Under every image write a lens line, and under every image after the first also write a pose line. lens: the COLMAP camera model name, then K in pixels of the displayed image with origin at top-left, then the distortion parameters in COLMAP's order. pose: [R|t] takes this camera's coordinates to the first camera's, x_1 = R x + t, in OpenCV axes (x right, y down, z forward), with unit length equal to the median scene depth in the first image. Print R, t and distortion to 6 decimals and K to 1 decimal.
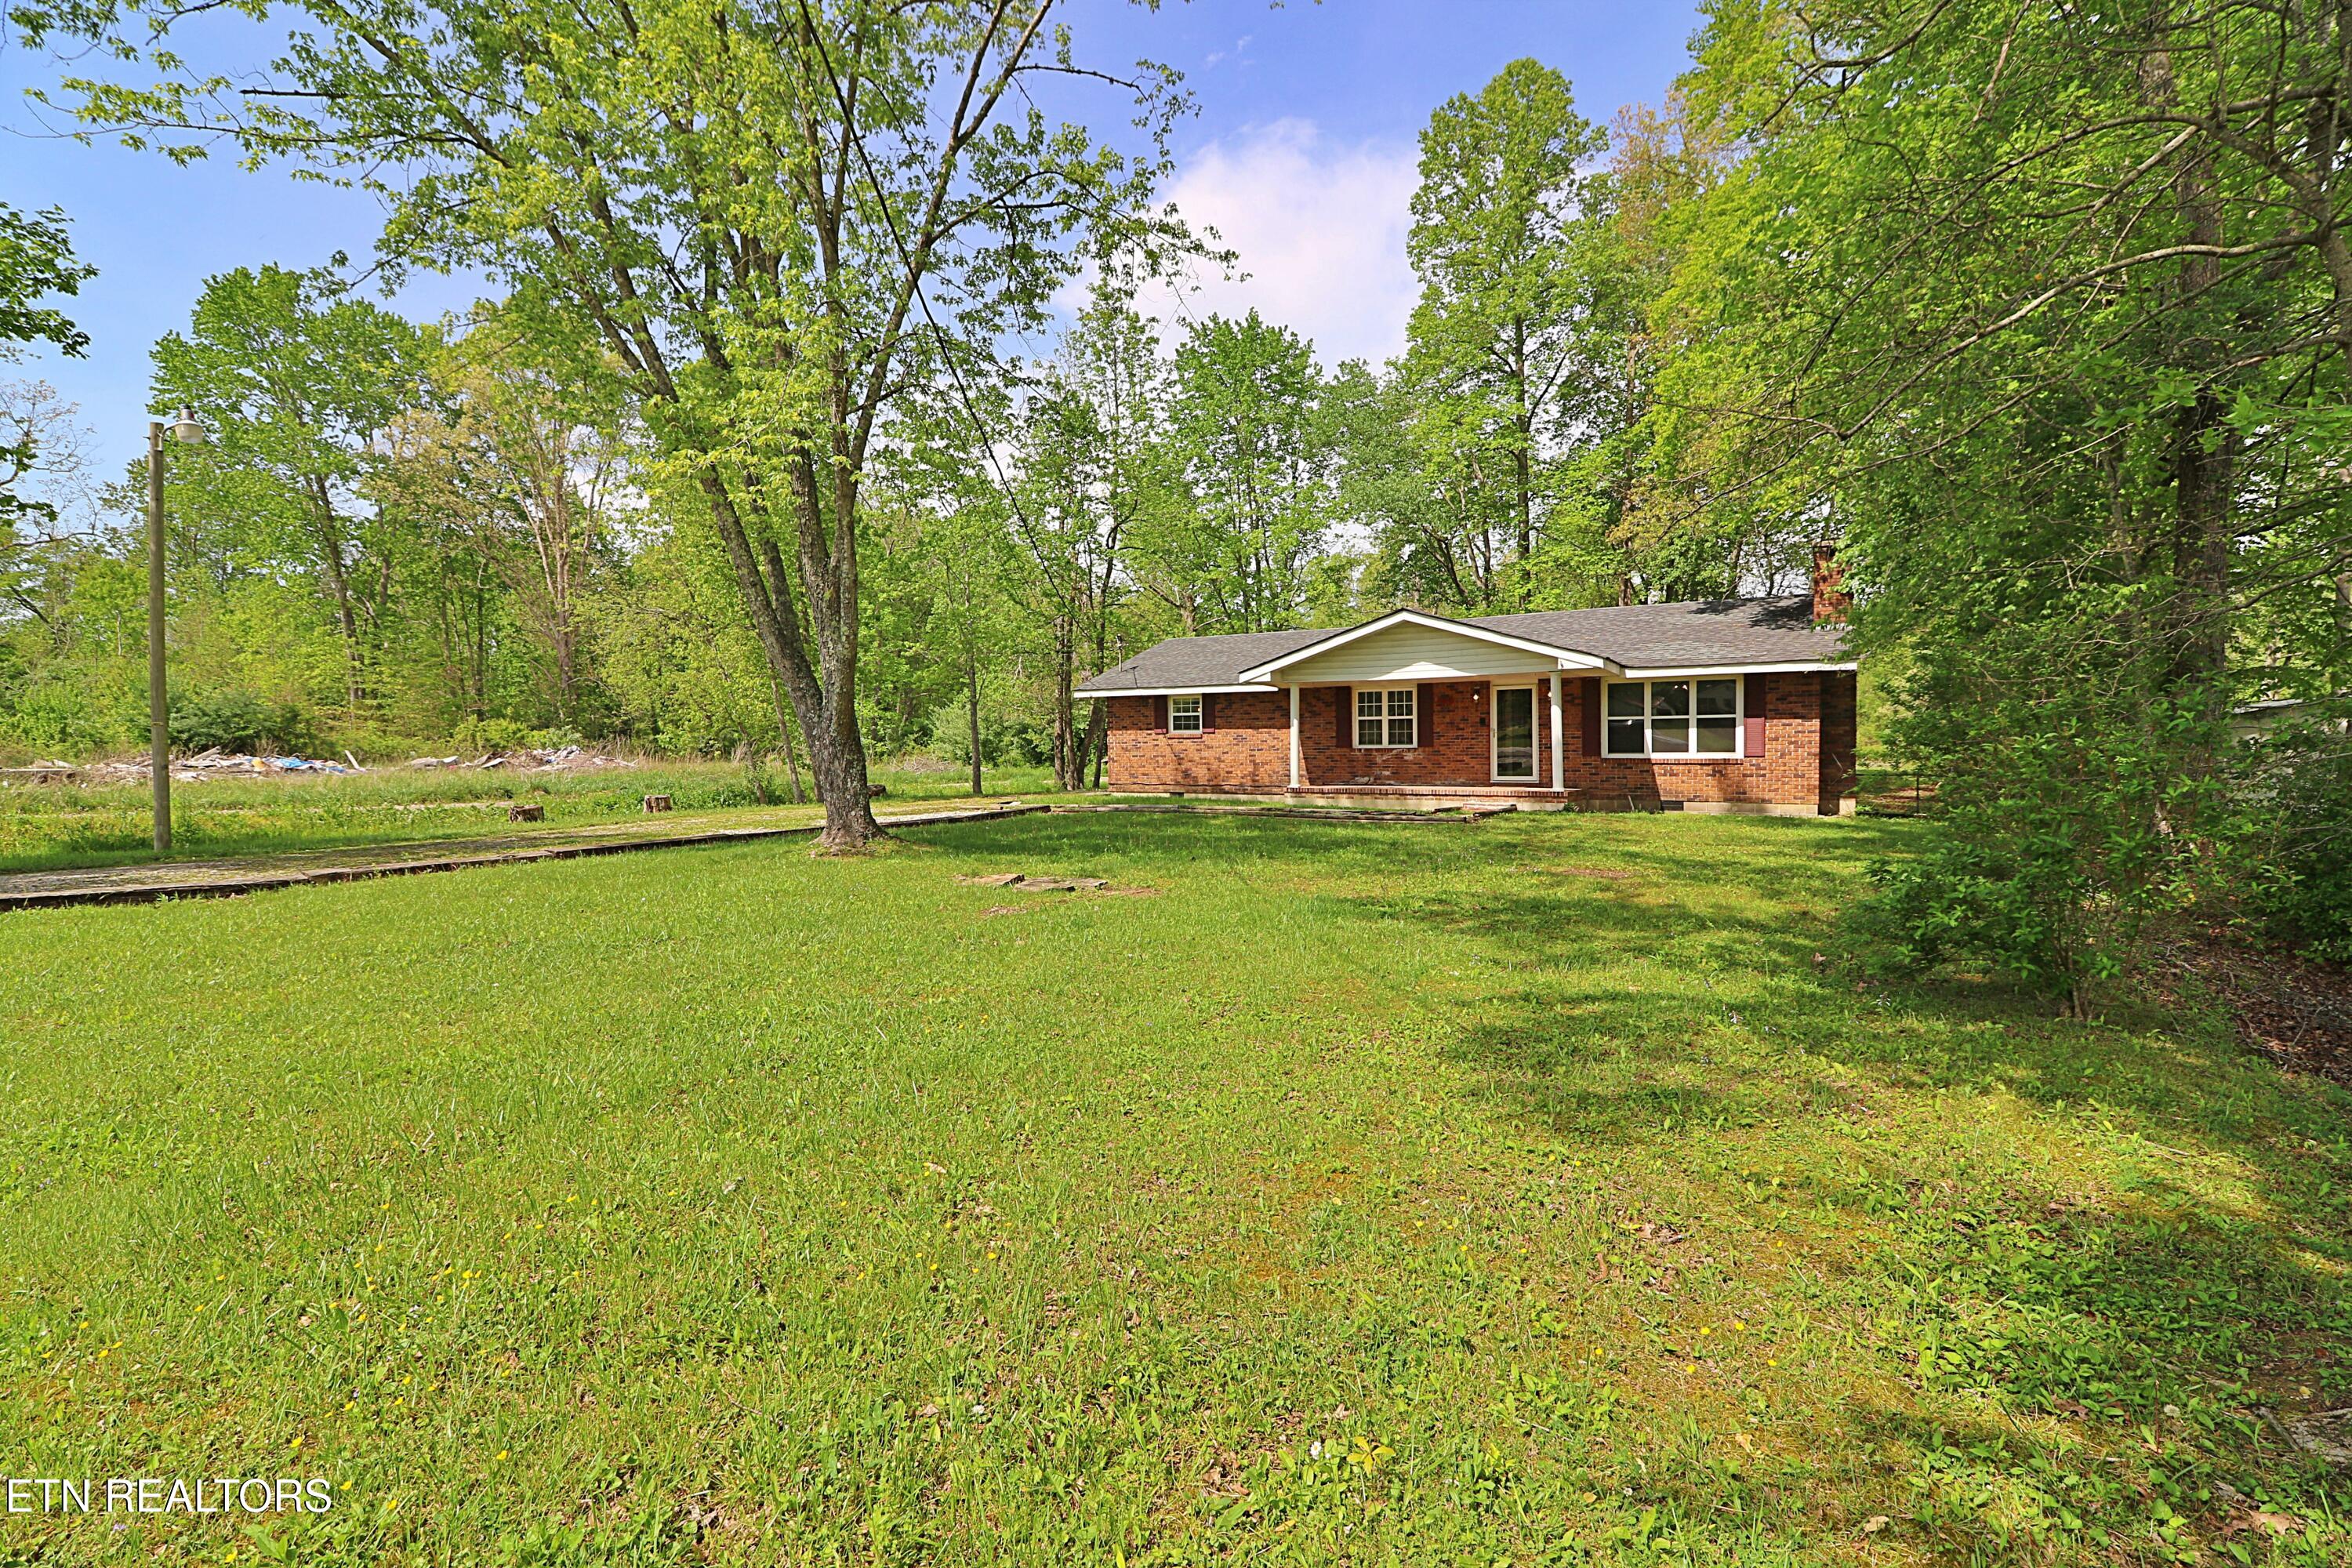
lens RADIAL K [[1070.6, 0, 1166.7], [0, 1070.6, 770.2], [0, 0, 1]] dist [-0.017325, -0.001272]
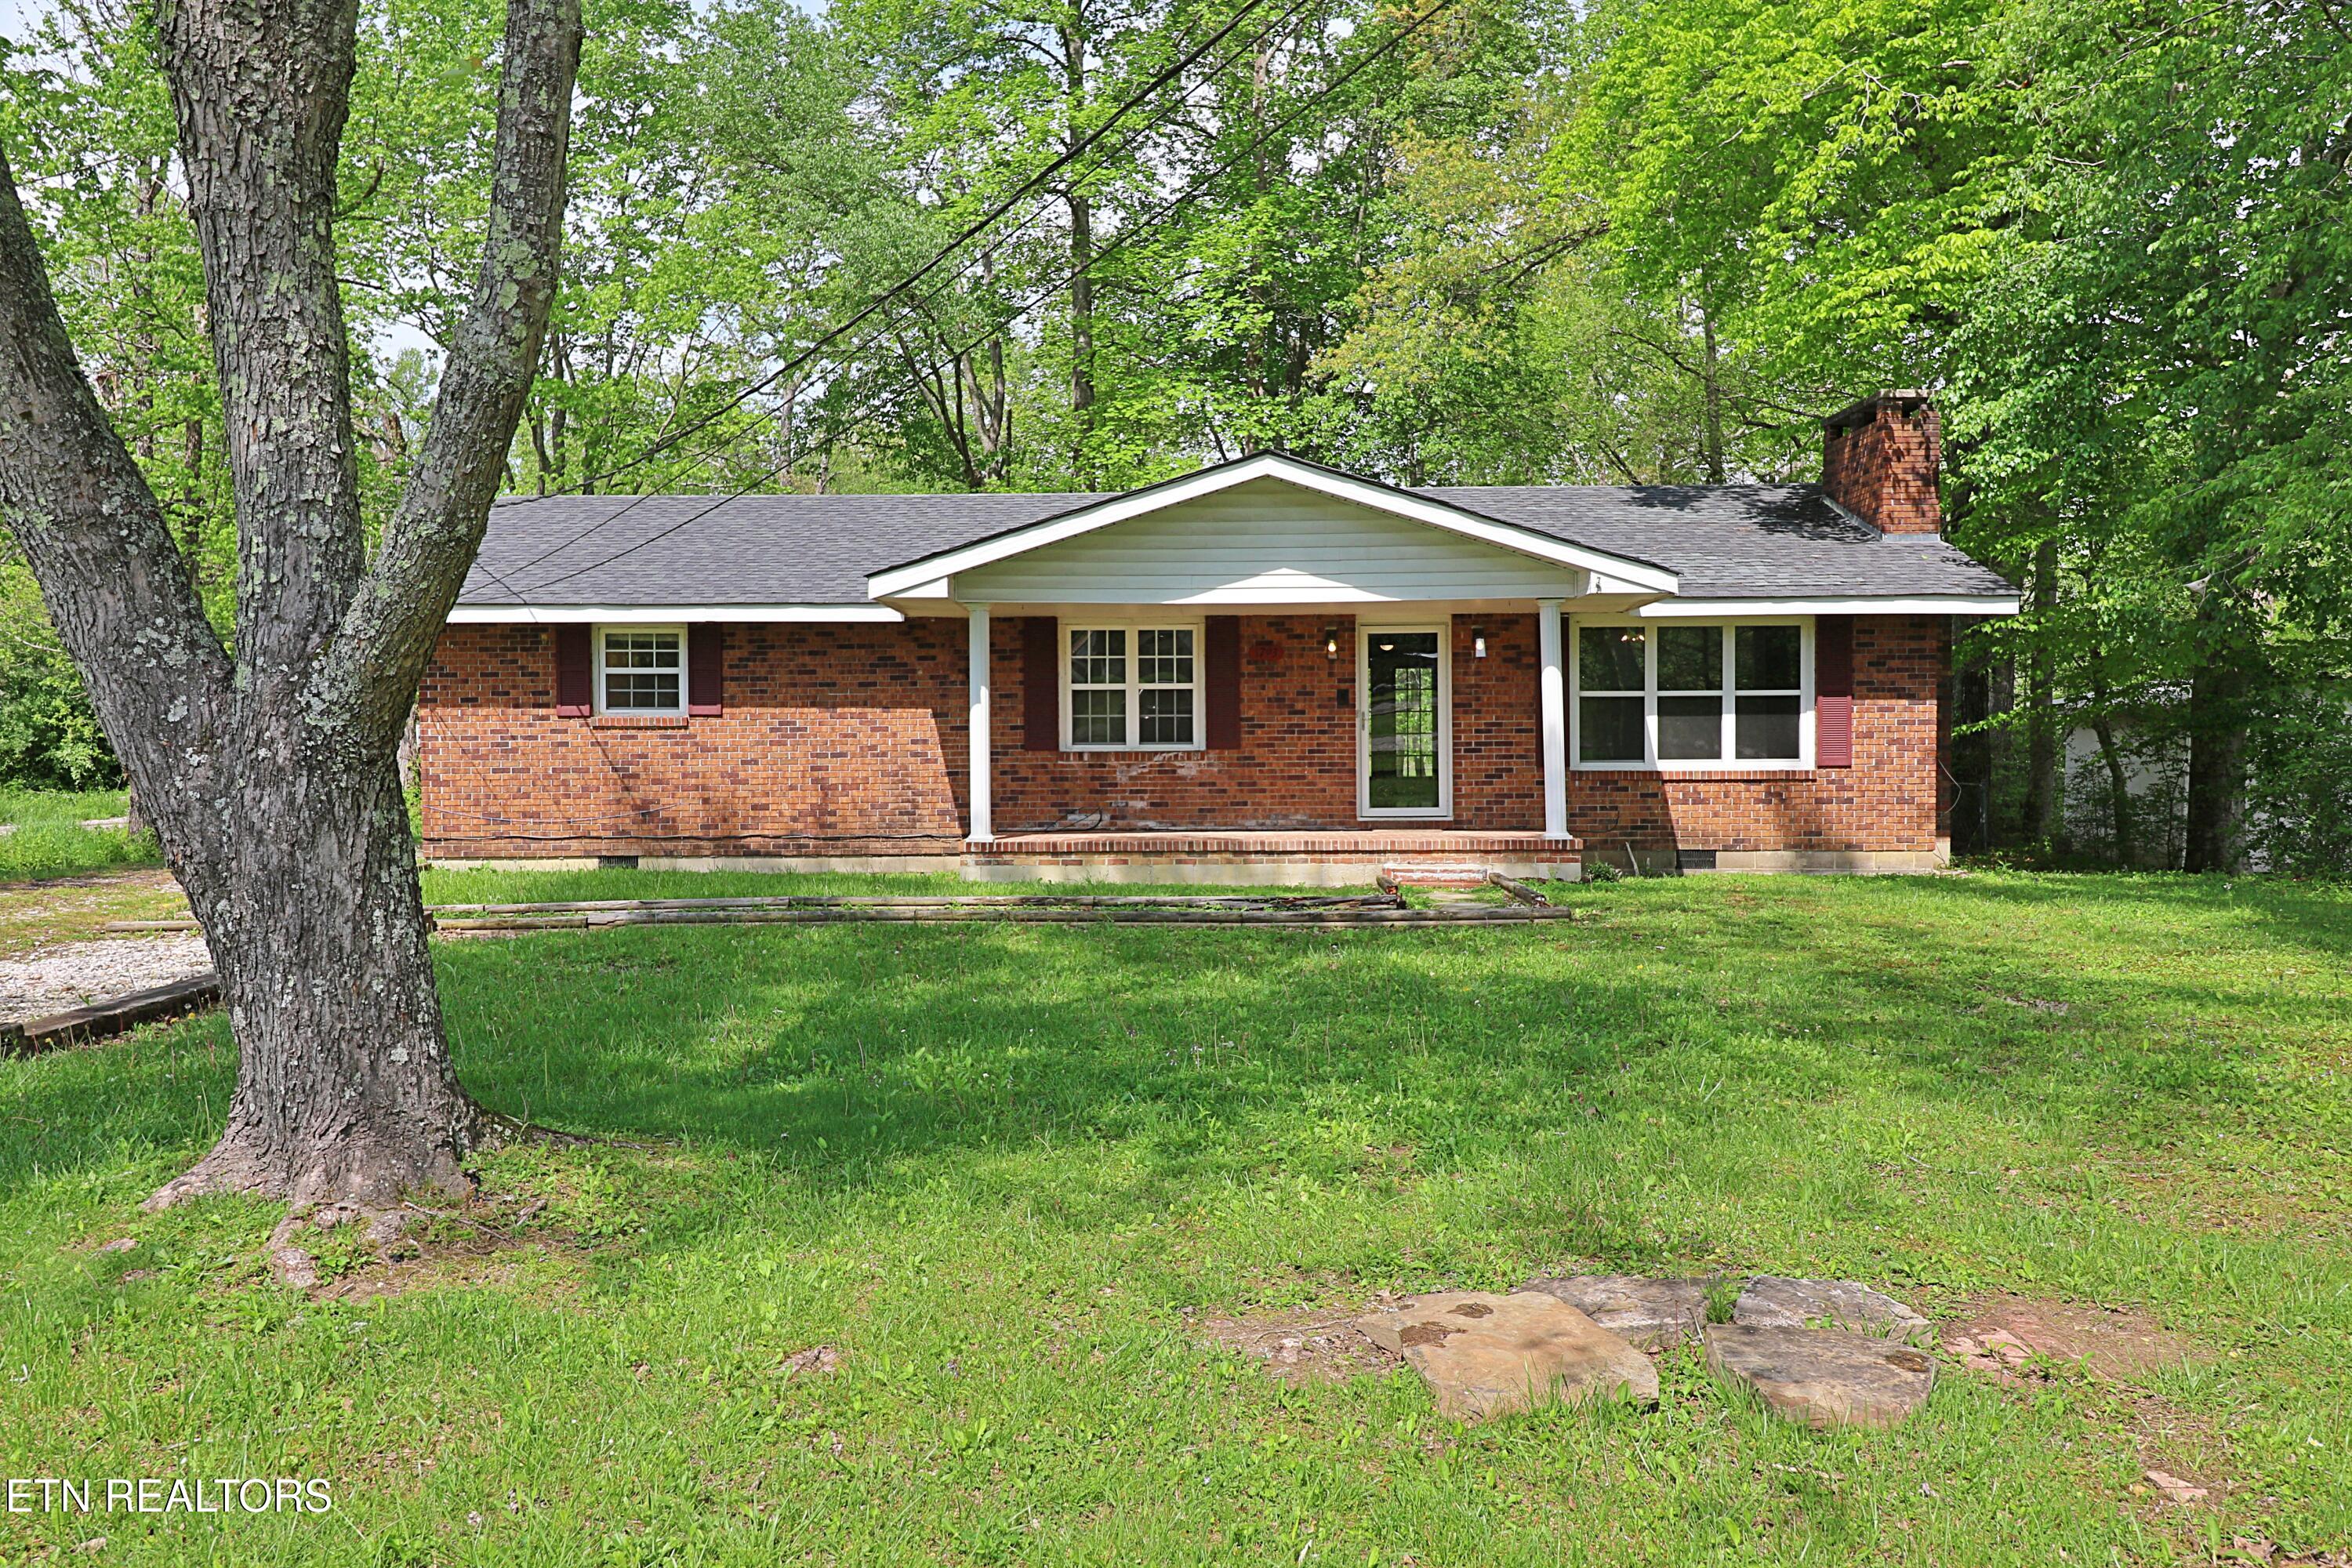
lens RADIAL K [[1822.7, 0, 1171.6], [0, 1822.7, 768.1], [0, 0, 1]] dist [0.004591, -0.001598]
pose [[0.857367, -0.007693, 0.514648, -0.203930], [0.010221, 0.999946, -0.002080, -0.012034], [-0.514604, 0.007044, 0.857399, 0.322326]]
